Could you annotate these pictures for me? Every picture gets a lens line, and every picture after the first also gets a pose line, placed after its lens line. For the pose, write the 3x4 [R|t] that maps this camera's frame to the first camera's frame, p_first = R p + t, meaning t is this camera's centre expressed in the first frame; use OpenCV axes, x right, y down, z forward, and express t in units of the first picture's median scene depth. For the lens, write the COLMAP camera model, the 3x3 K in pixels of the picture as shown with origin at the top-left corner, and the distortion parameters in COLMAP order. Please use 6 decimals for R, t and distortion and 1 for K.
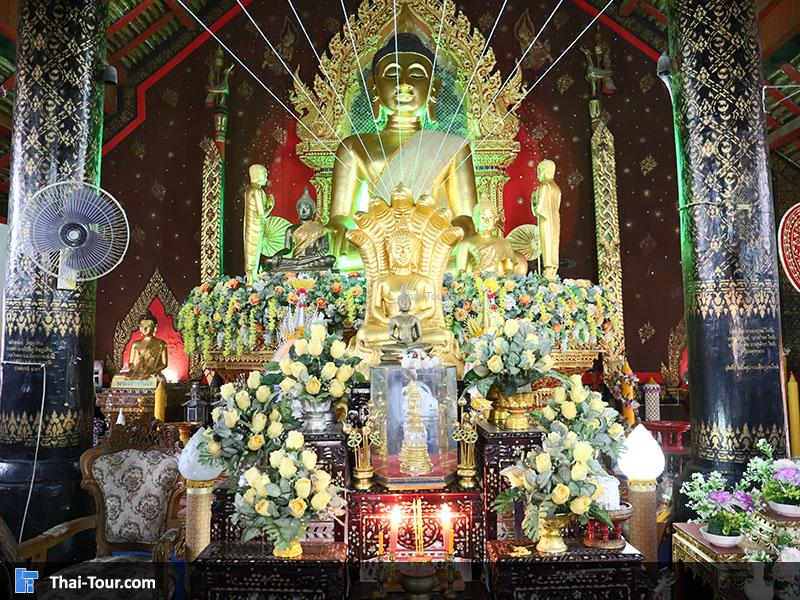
lens RADIAL K [[696.4, 0, 416.4], [0, 696.4, 296.9], [0, 0, 1]] dist [-0.107201, 0.112779]
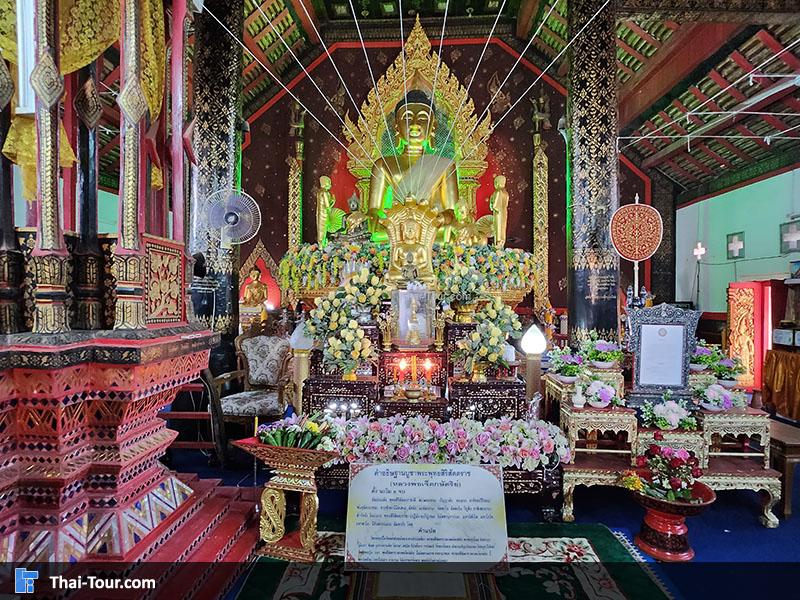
lens RADIAL K [[467.5, 0, 410.1], [0, 467.5, 302.6], [0, 0, 1]] dist [-0.000442, 0.000153]
pose [[0.999457, 0.017987, -0.027609, 0.018278], [-0.015520, 0.996080, 0.087088, 0.016036], [0.029068, -0.086613, 0.995818, -0.240534]]
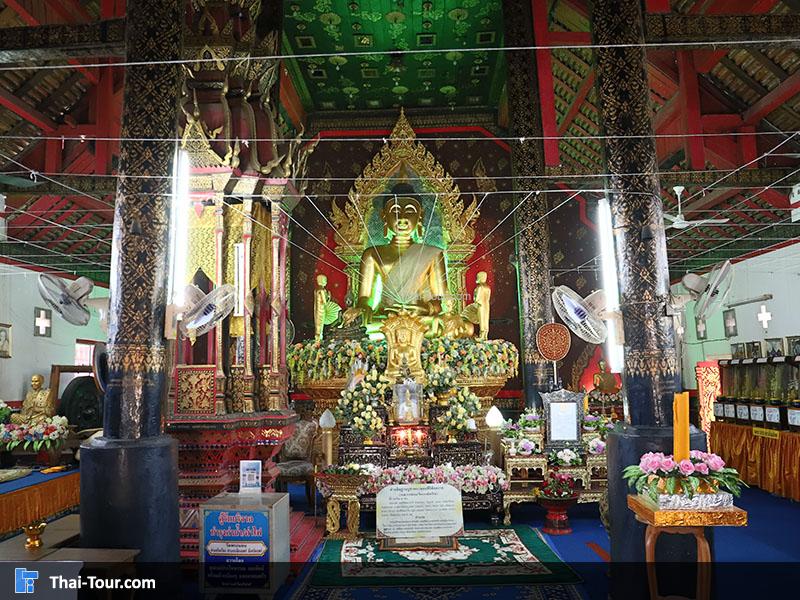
lens RADIAL K [[696.4, 0, 416.4], [0, 696.4, 296.9], [0, 0, 1]] dist [-0.107201, 0.112779]
pose [[0.999961, -0.008306, 0.002956, 0.019866], [0.008408, 0.999302, -0.036409, -0.119871], [-0.002651, 0.036432, 0.999333, -1.460821]]
